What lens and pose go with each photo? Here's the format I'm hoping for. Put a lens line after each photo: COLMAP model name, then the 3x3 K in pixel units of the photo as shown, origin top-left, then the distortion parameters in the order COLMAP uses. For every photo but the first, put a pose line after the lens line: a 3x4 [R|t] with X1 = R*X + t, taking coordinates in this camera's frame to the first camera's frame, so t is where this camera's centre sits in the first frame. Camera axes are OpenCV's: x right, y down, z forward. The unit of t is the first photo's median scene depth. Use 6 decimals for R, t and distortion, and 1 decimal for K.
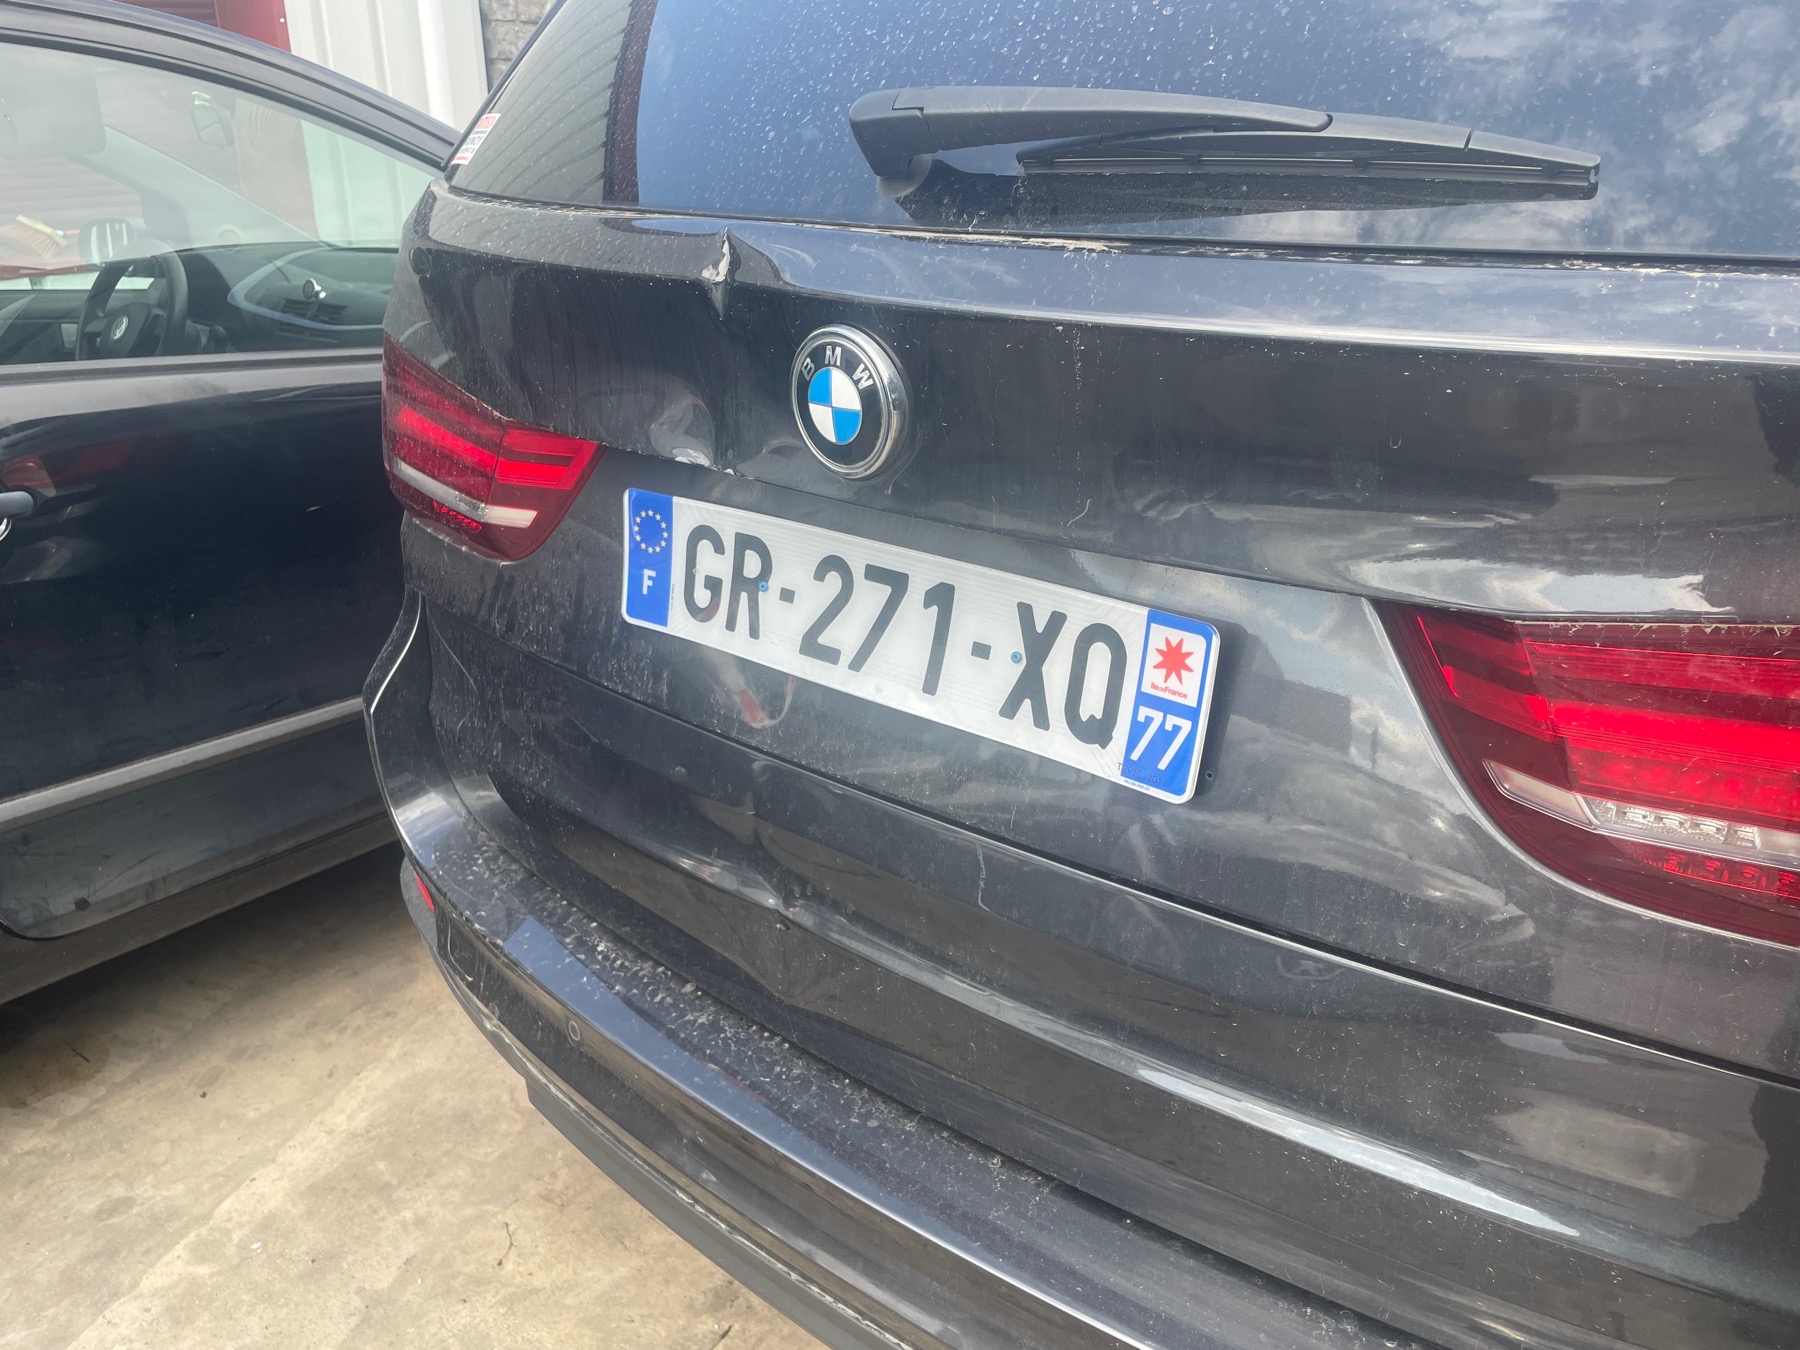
lens RADIAL K [[1368.4, 0, 886.6], [0, 1368.4, 676.1], [0, 0, 1]] dist [0.091013, -0.121029]
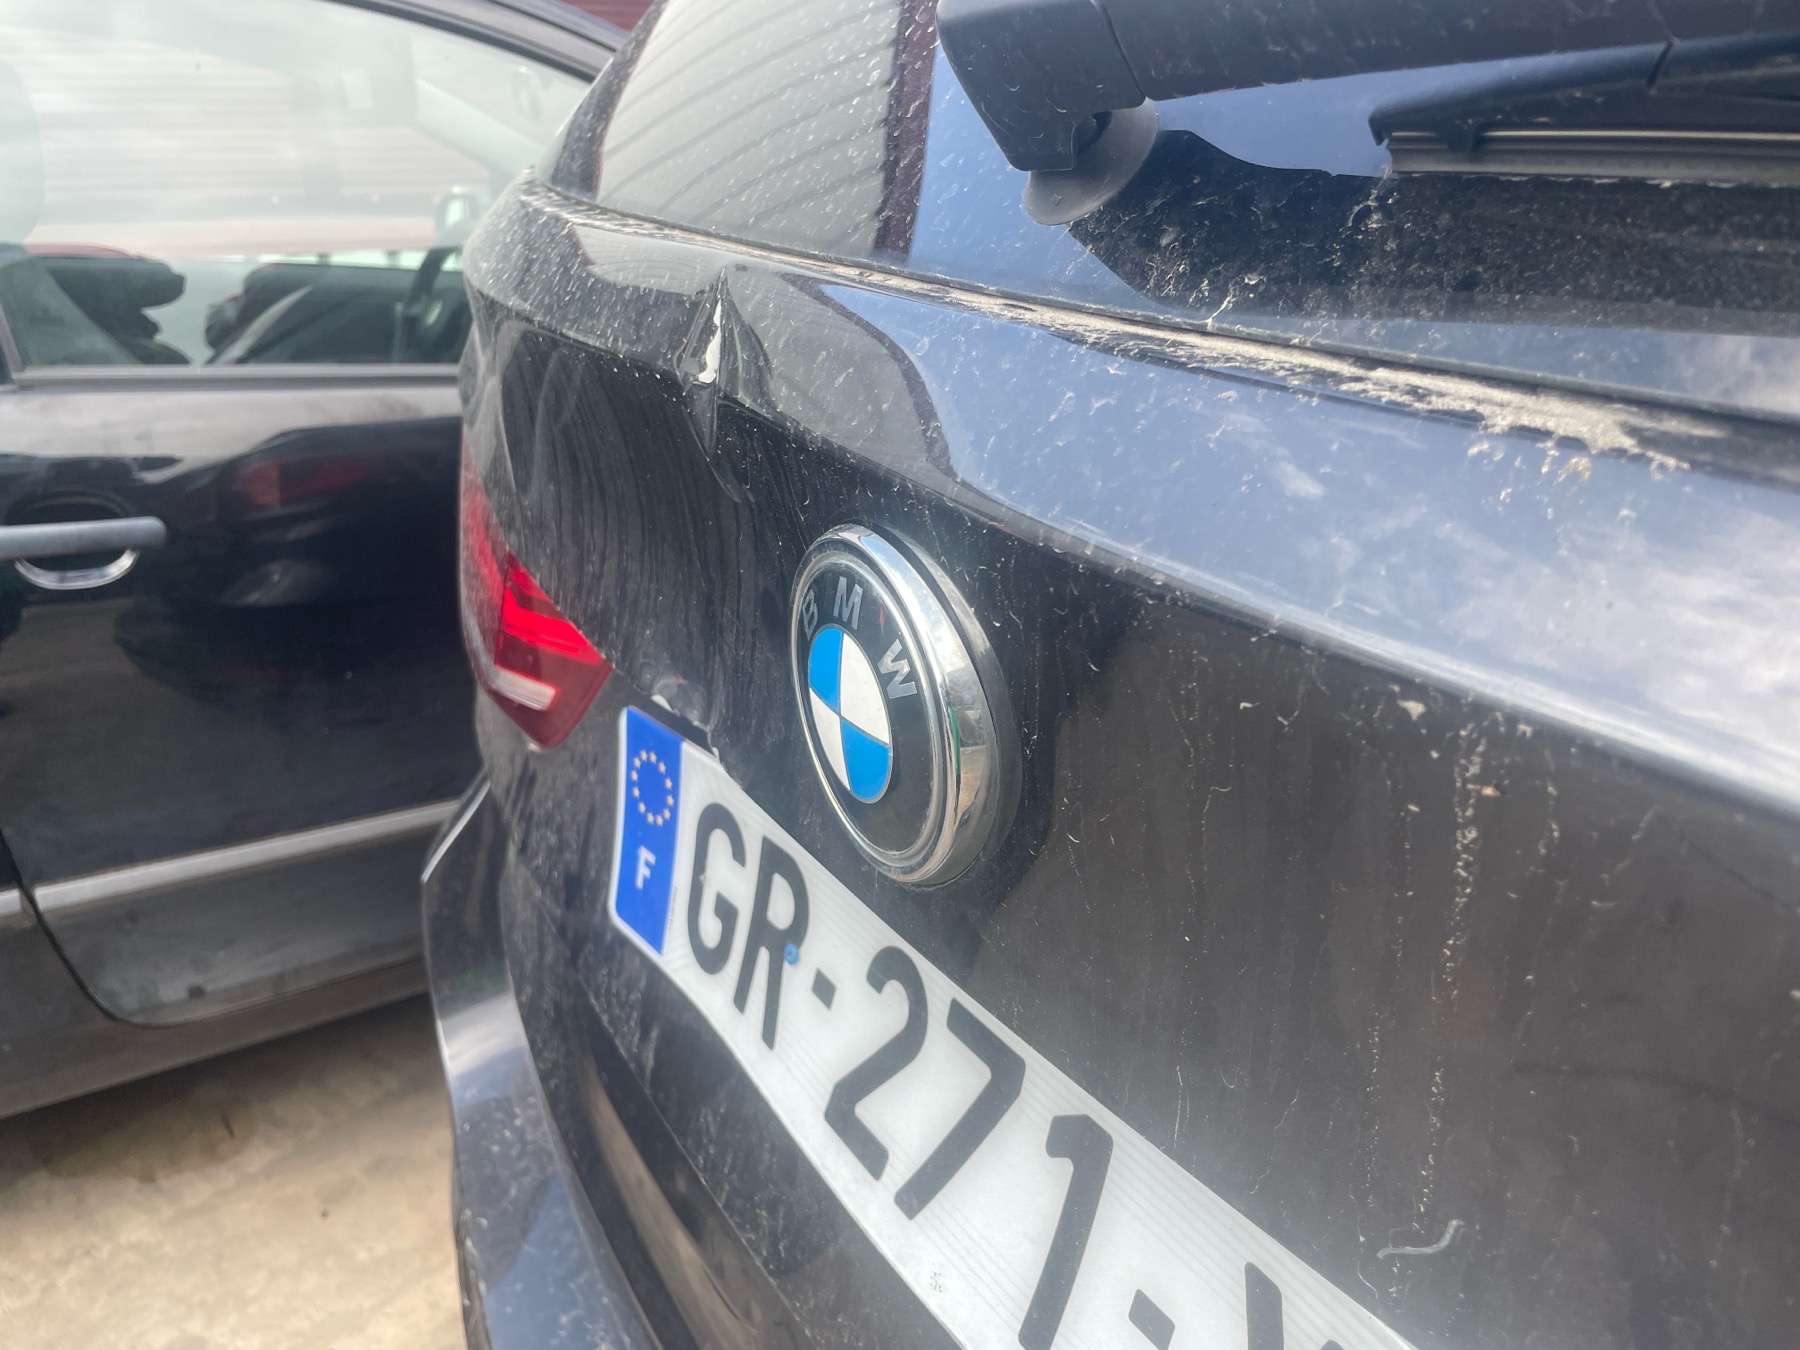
lens RADIAL K [[1368.4, 0, 886.6], [0, 1368.4, 676.1], [0, 0, 1]] dist [0.091013, -0.121029]
pose [[0.951961, 0.129144, -0.277656, 0.046726], [-0.127199, 0.991560, 0.025088, -0.117708], [0.278553, 0.011435, 0.960353, 0.322332]]
